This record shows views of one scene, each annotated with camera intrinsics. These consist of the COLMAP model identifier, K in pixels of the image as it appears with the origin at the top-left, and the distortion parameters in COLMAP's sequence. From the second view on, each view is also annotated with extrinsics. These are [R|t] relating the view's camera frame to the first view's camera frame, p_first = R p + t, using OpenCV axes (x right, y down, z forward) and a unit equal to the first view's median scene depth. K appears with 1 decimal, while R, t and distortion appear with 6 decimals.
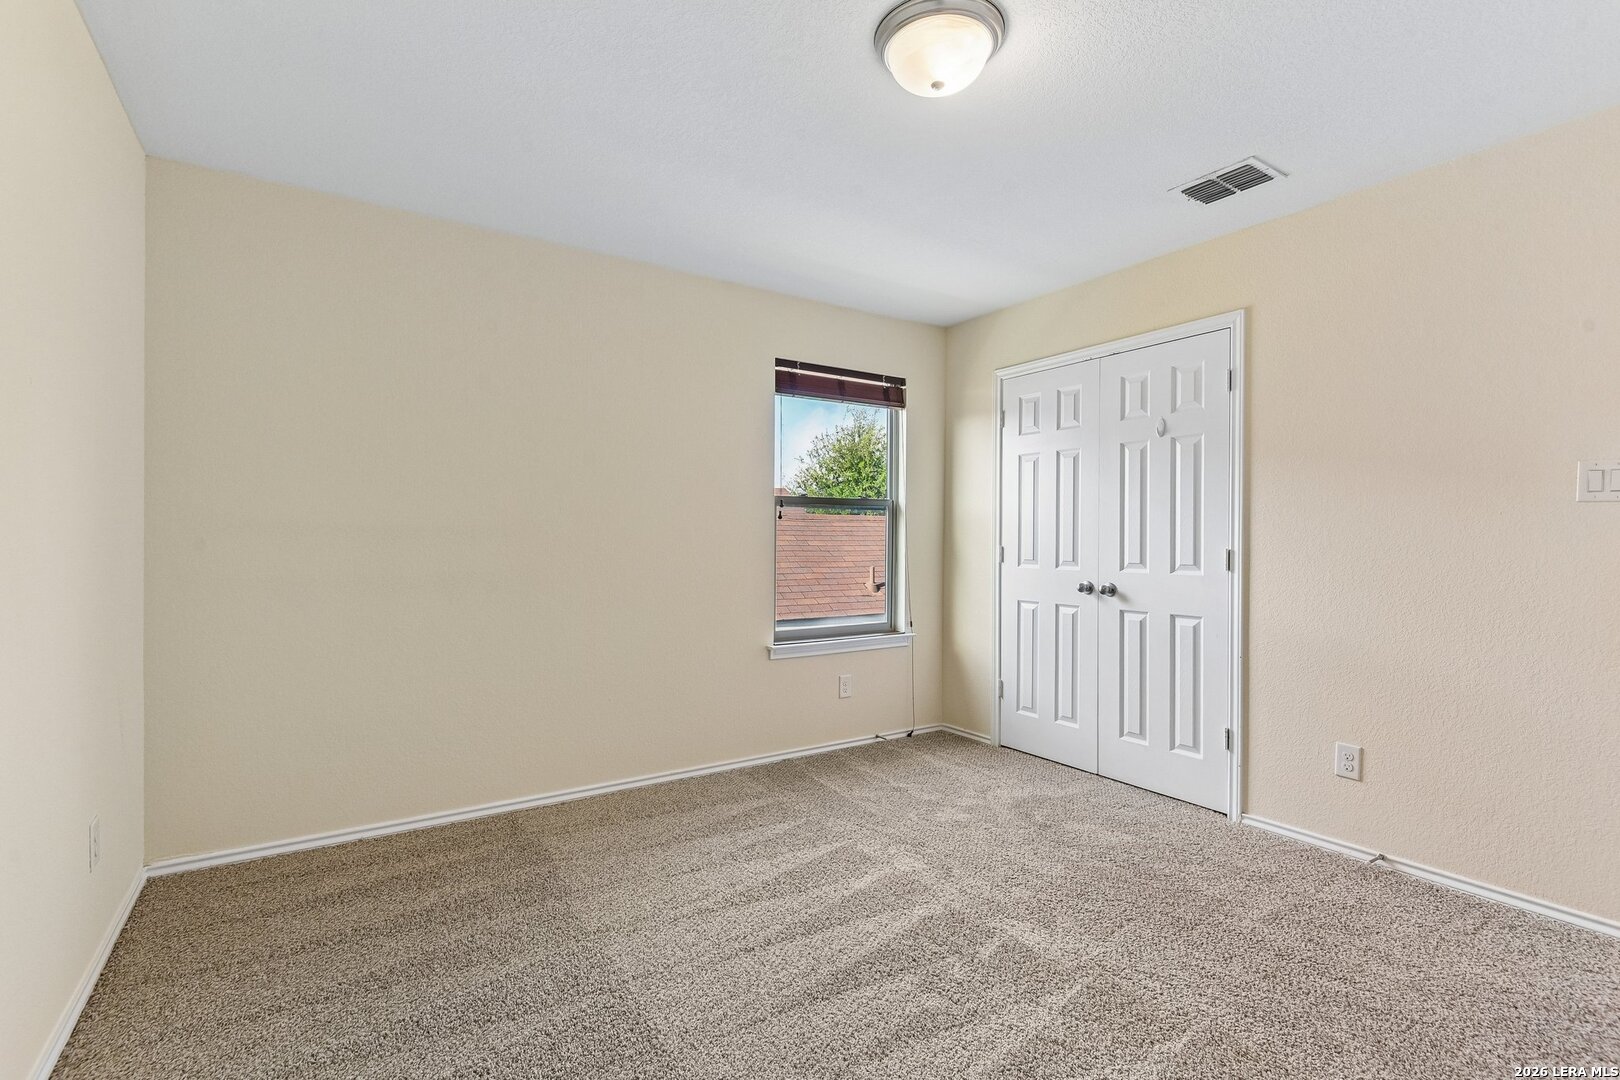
lens RADIAL K [[743.1, 0, 815.5], [0, 743.1, 543.4], [0, 0, 1]] dist [0.007799, -0.005784]
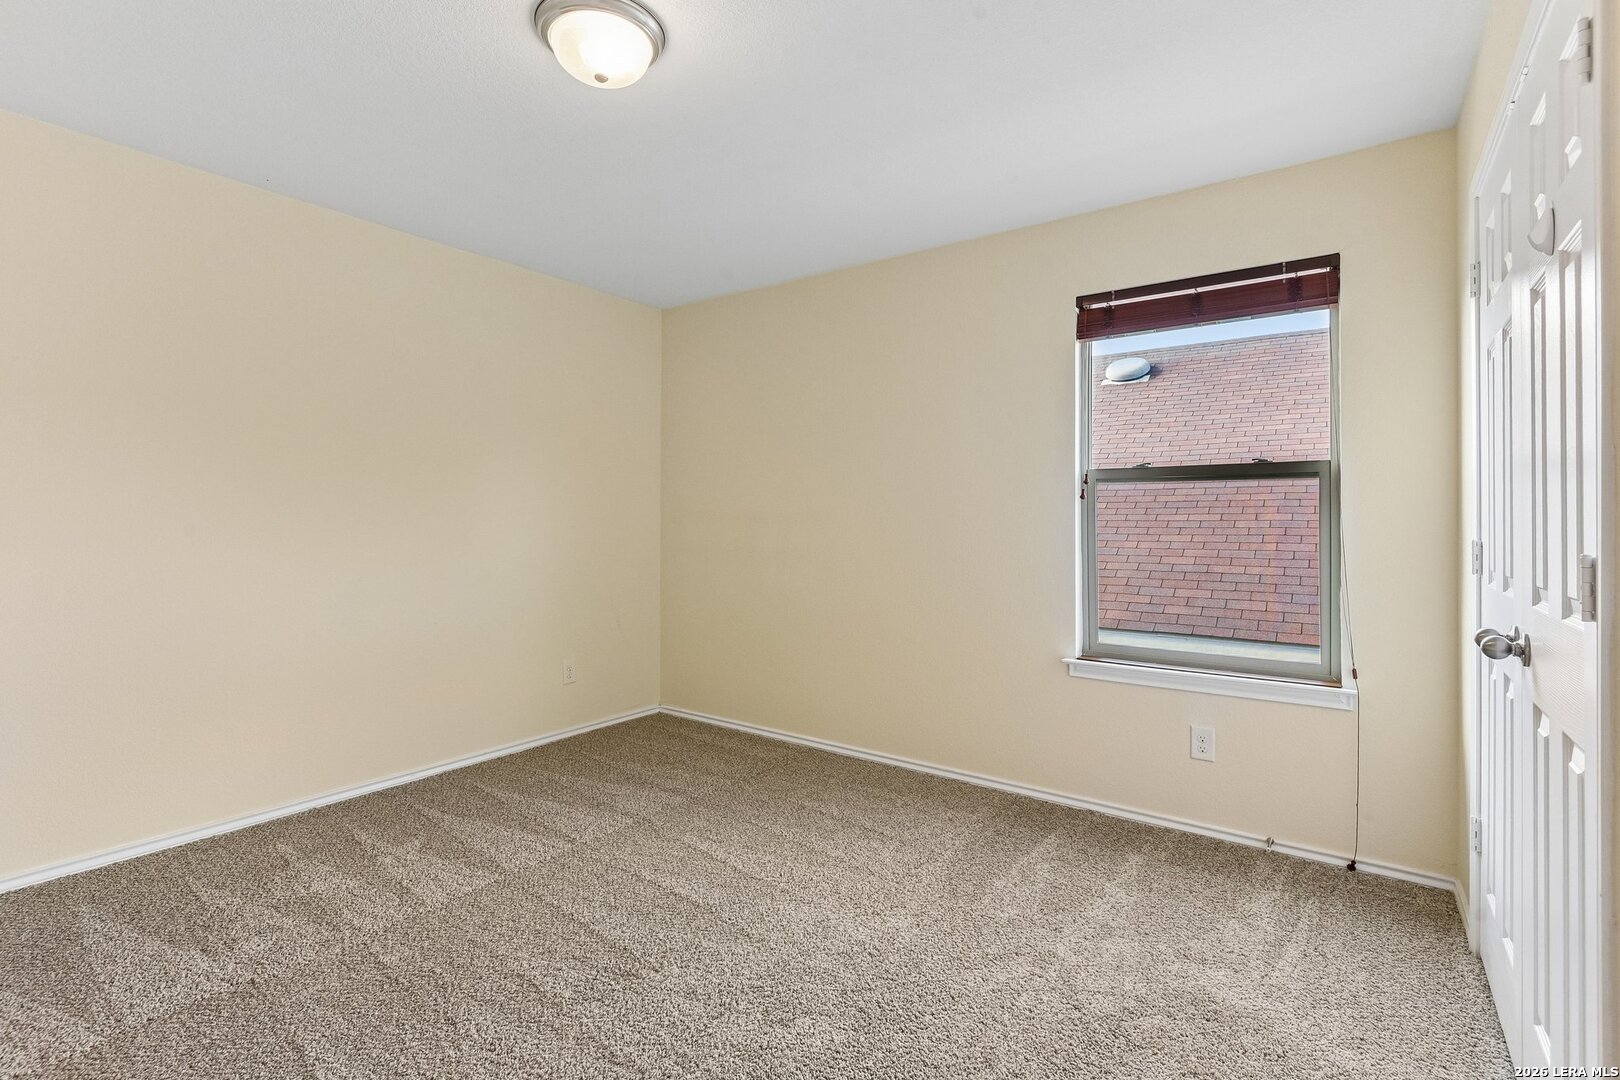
lens RADIAL K [[743.1, 0, 798.2], [0, 743.1, 517.1], [0, 0, 1]] dist [0.007799, -0.005784]
pose [[0.350186, -0.011324, -0.936612, 0.662832], [-0.012110, 0.999789, -0.016616, 0.003059], [0.936602, 0.017161, 0.349975, 0.503791]]
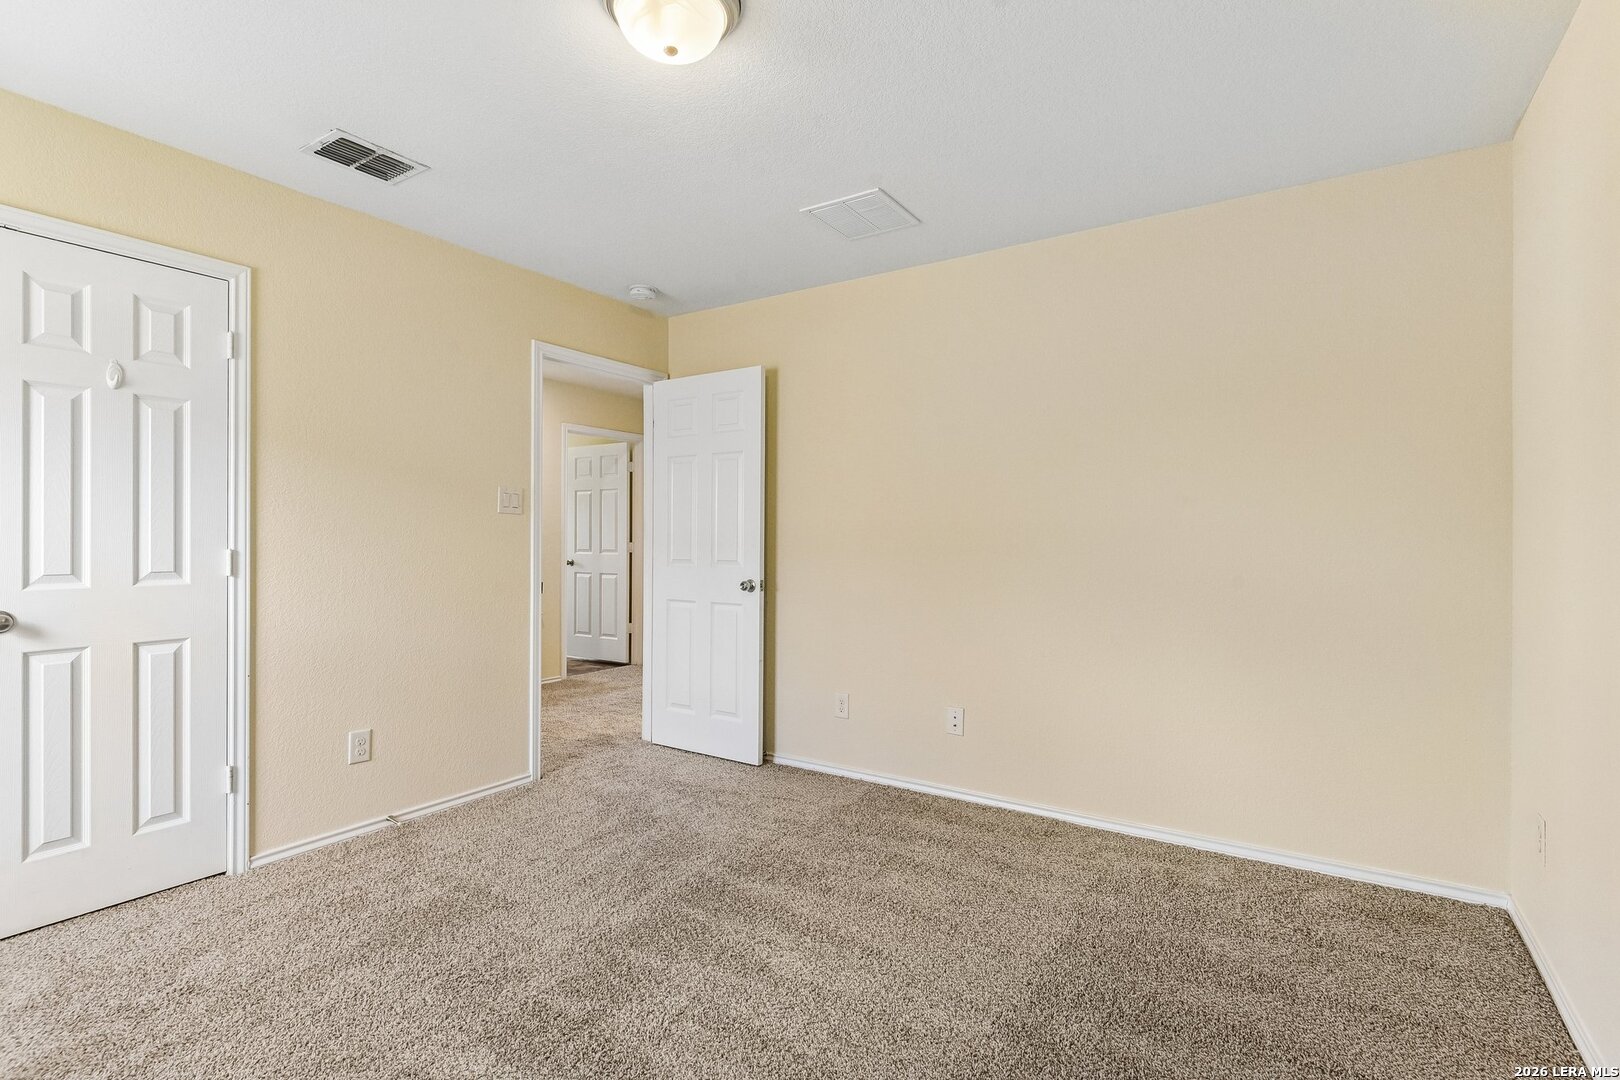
lens RADIAL K [[743.1, 0, 817.8], [0, 743.1, 543.6], [0, 0, 1]] dist [0.007799, -0.005784]
pose [[-0.385080, -0.009481, 0.922835, -0.416351], [0.001394, 0.999940, 0.010854, -0.006272], [-0.922882, 0.005466, -0.385044, 0.650309]]
